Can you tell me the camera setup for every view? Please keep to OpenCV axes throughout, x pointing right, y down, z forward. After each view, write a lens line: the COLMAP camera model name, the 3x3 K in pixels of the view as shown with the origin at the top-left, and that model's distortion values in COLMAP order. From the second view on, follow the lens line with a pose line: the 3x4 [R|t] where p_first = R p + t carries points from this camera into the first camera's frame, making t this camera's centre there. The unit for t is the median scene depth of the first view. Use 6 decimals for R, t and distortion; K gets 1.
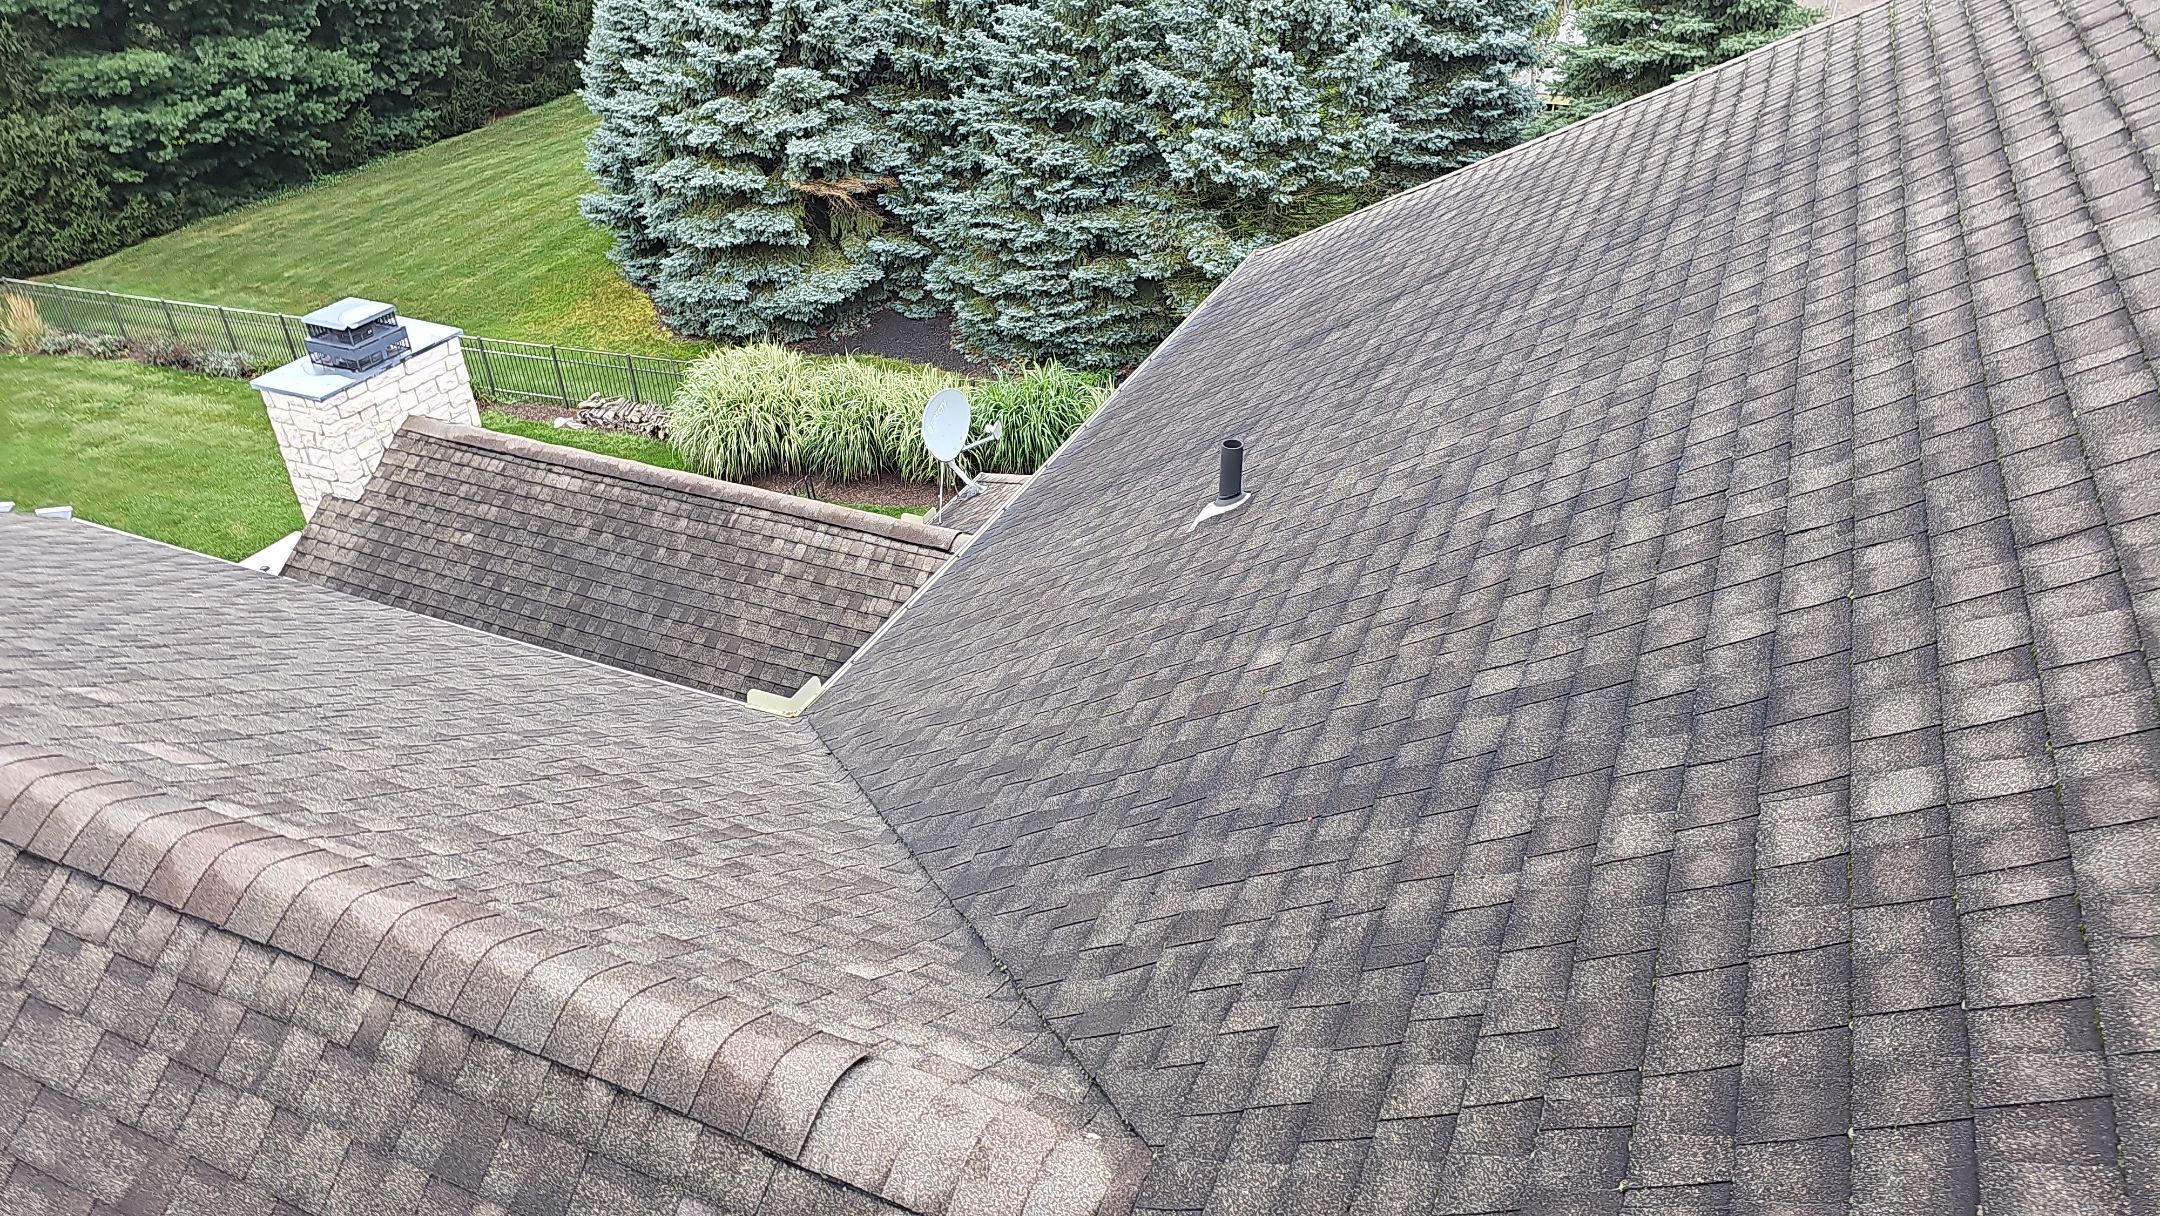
lens RADIAL K [[1435.7, 0, 1065.0], [0, 1435.7, 606.4], [0, 0, 1]] dist [0.063885, -0.057336]
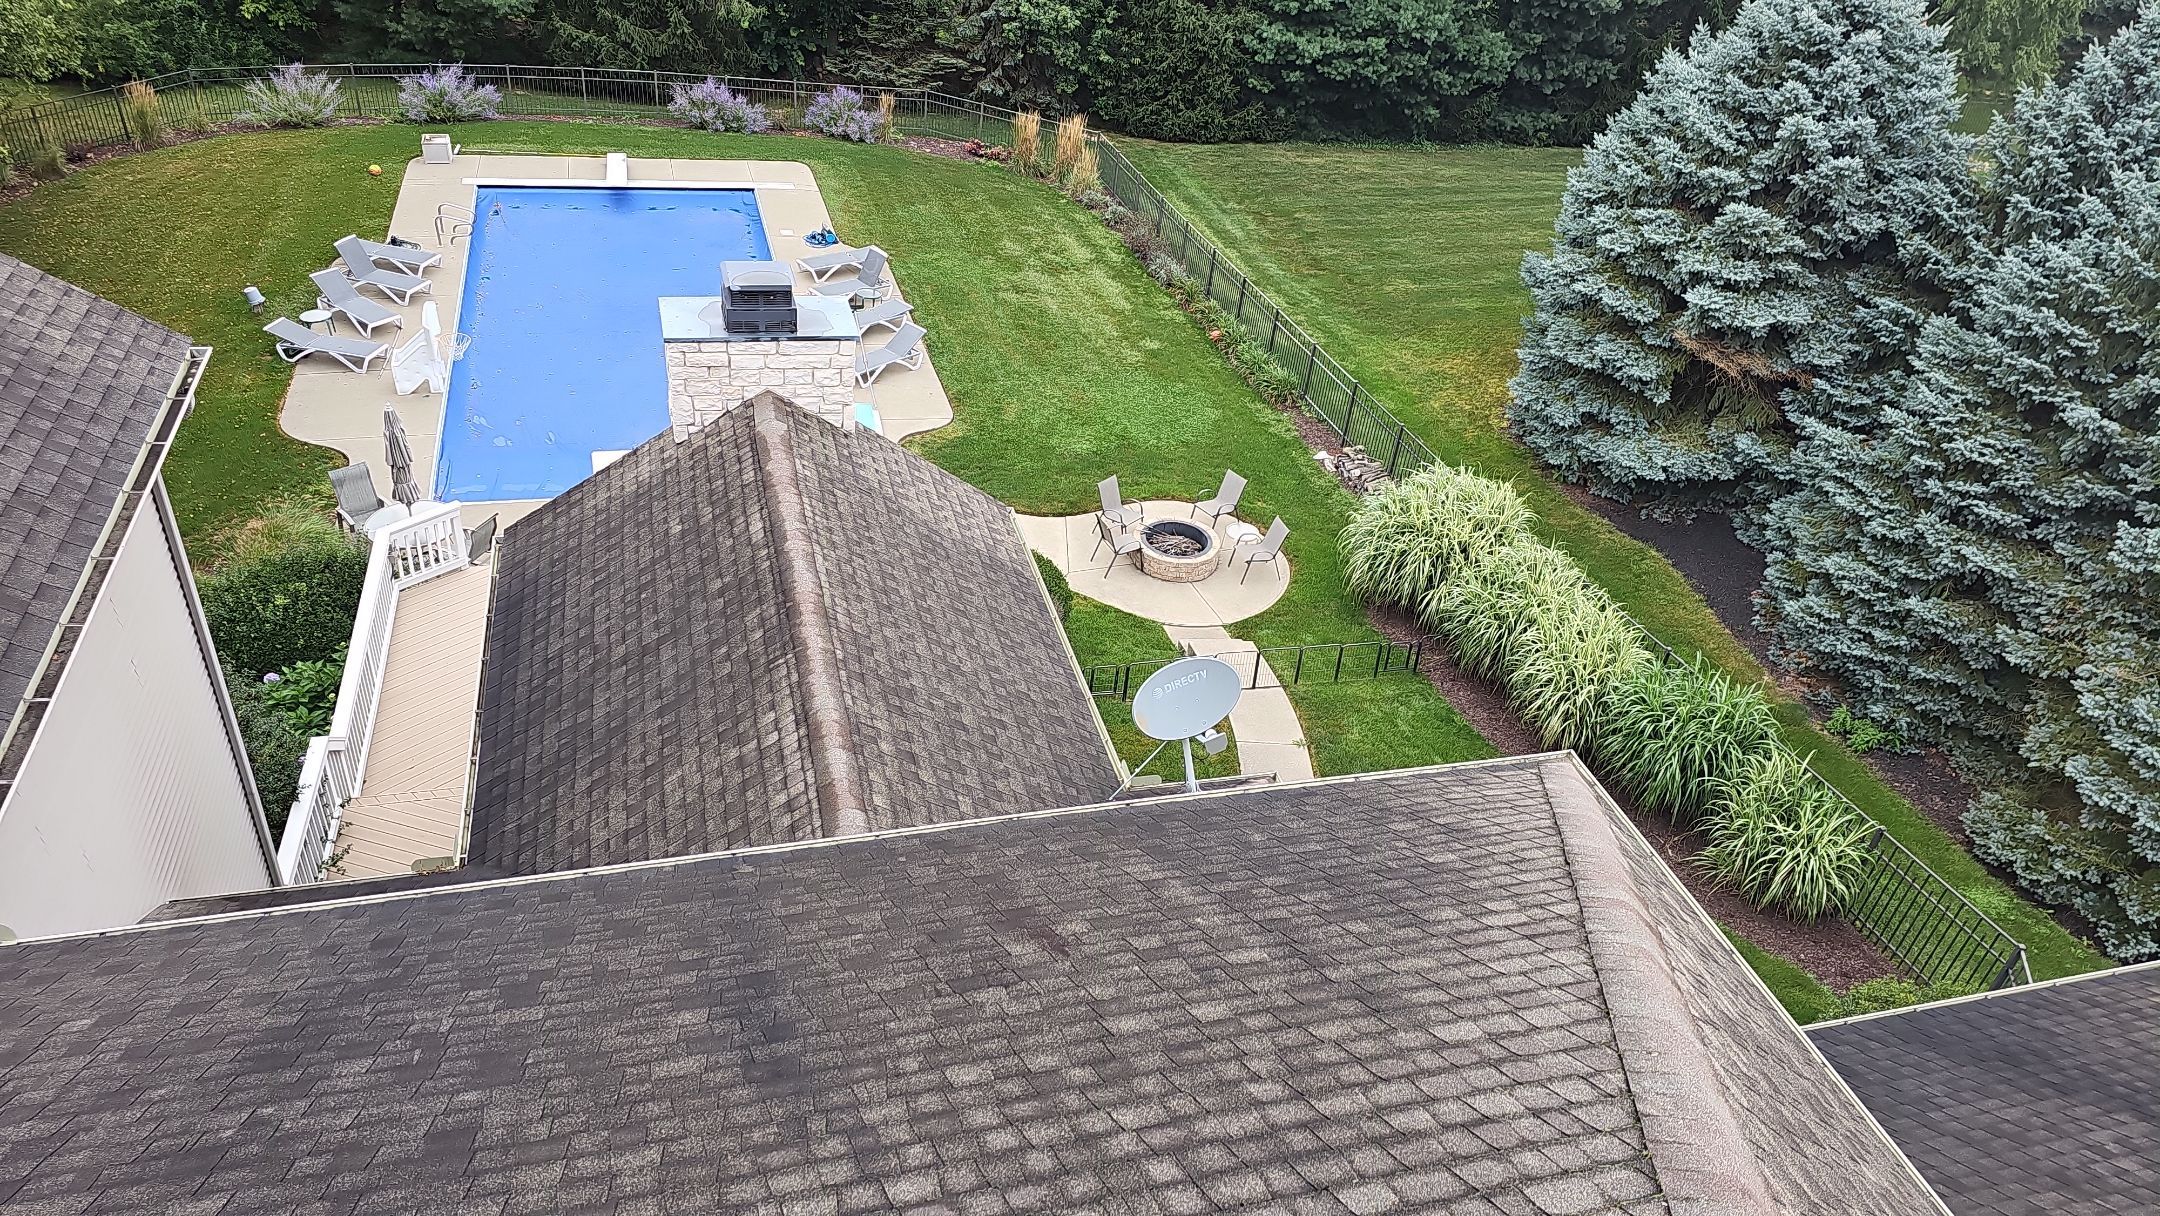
lens RADIAL K [[1435.7, 0, 1084.3], [0, 1435.7, 607.8], [0, 0, 1]] dist [0.063885, -0.057336]
pose [[0.630096, 0.516849, -0.579522, 0.156869], [-0.511718, 0.837712, 0.190743, -0.146929], [0.584058, 0.176366, 0.792321, 0.179922]]
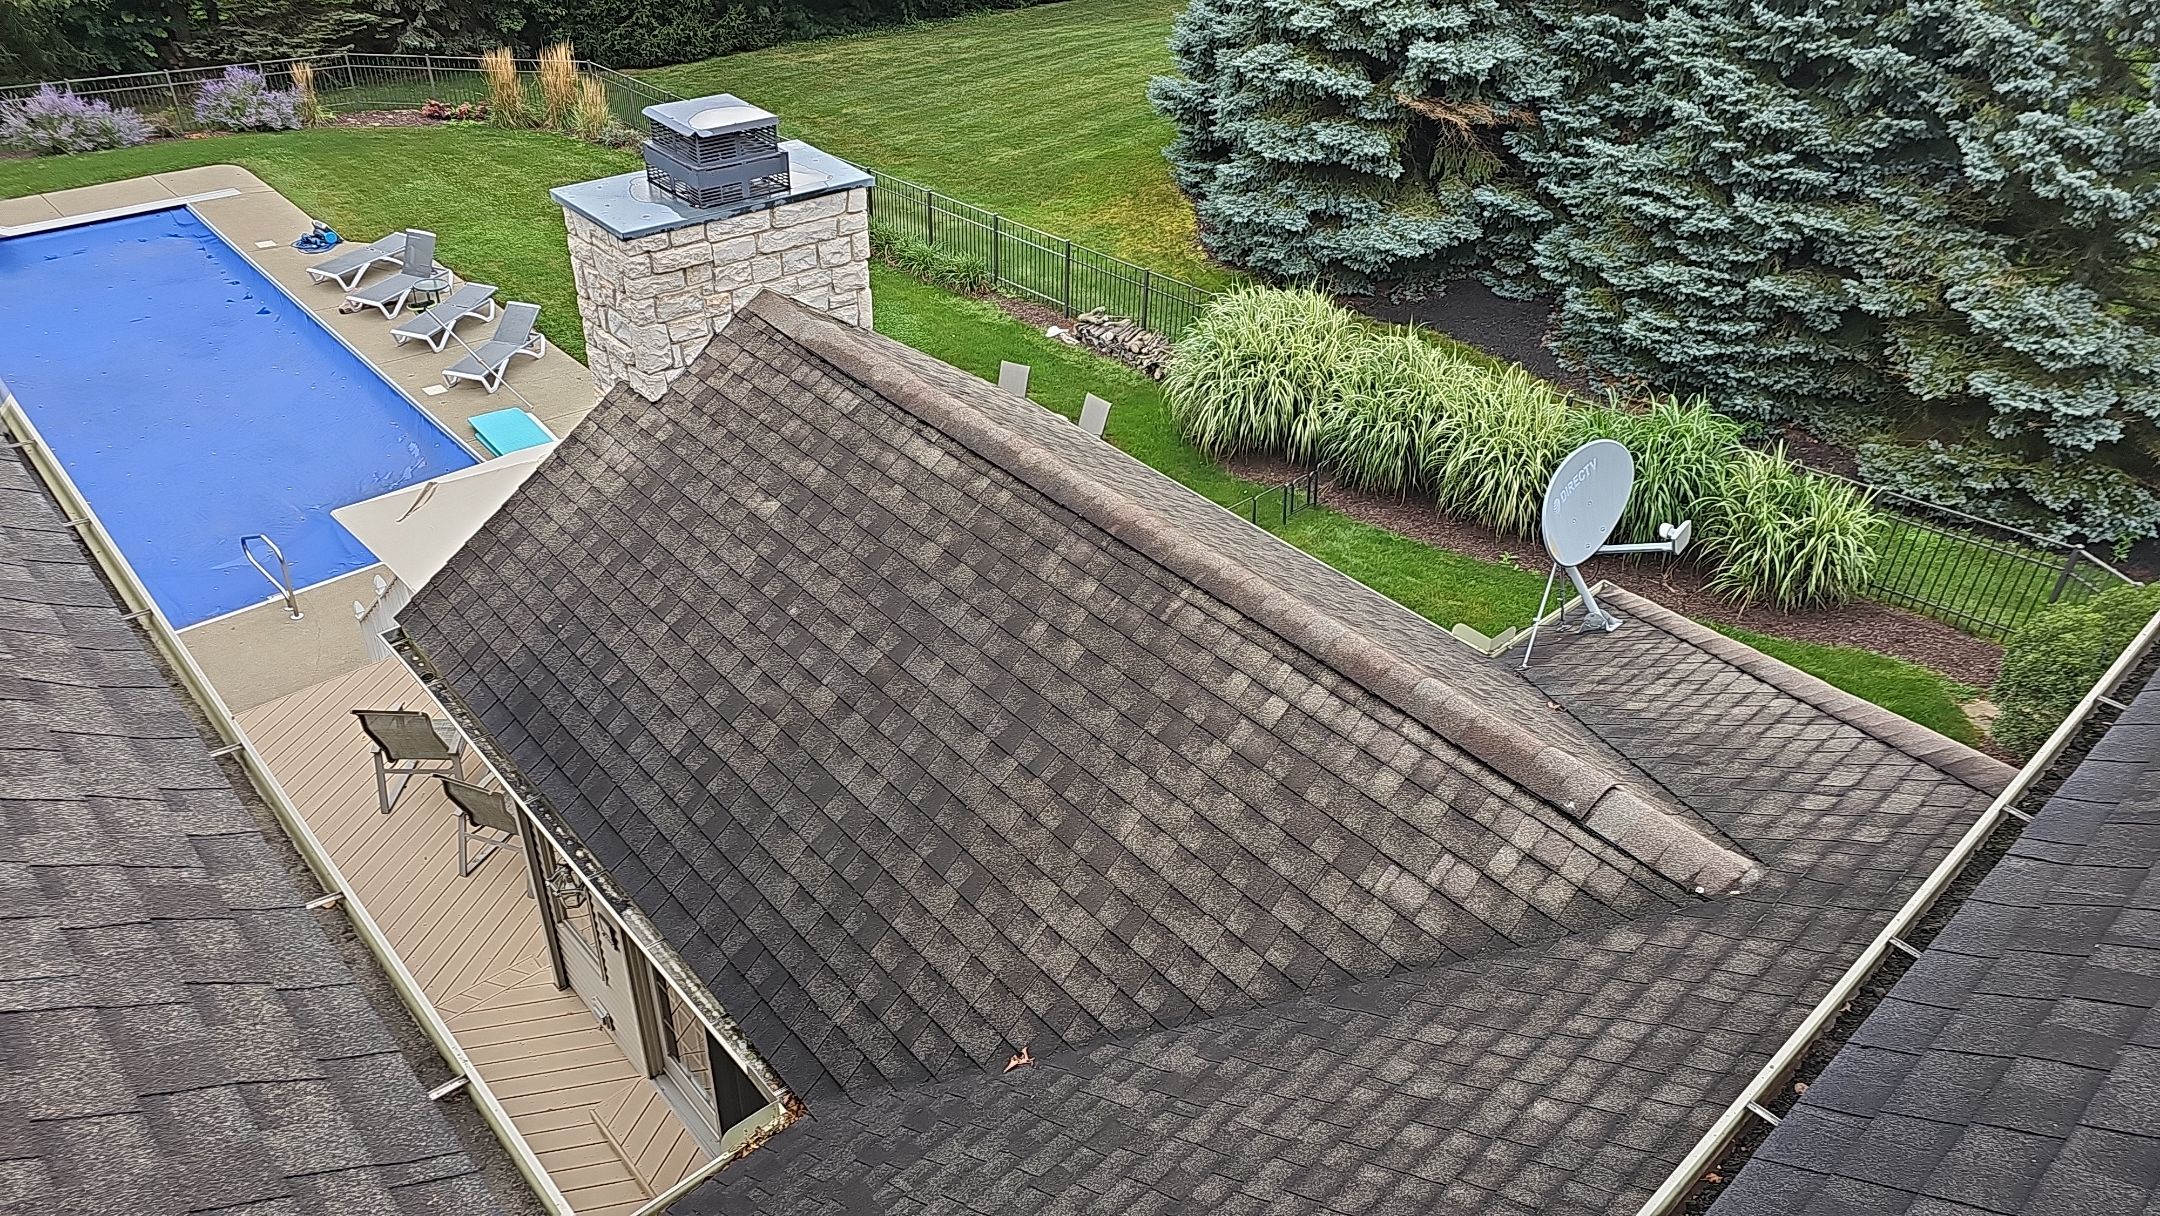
lens RADIAL K [[1435.7, 0, 1084.1], [0, 1435.7, 605.3], [0, 0, 1]] dist [0.063885, -0.057336]
pose [[0.917424, 0.275252, -0.287350, -0.045501], [-0.265288, 0.961335, 0.073874, -0.040353], [0.296574, 0.008457, 0.954972, 0.201974]]
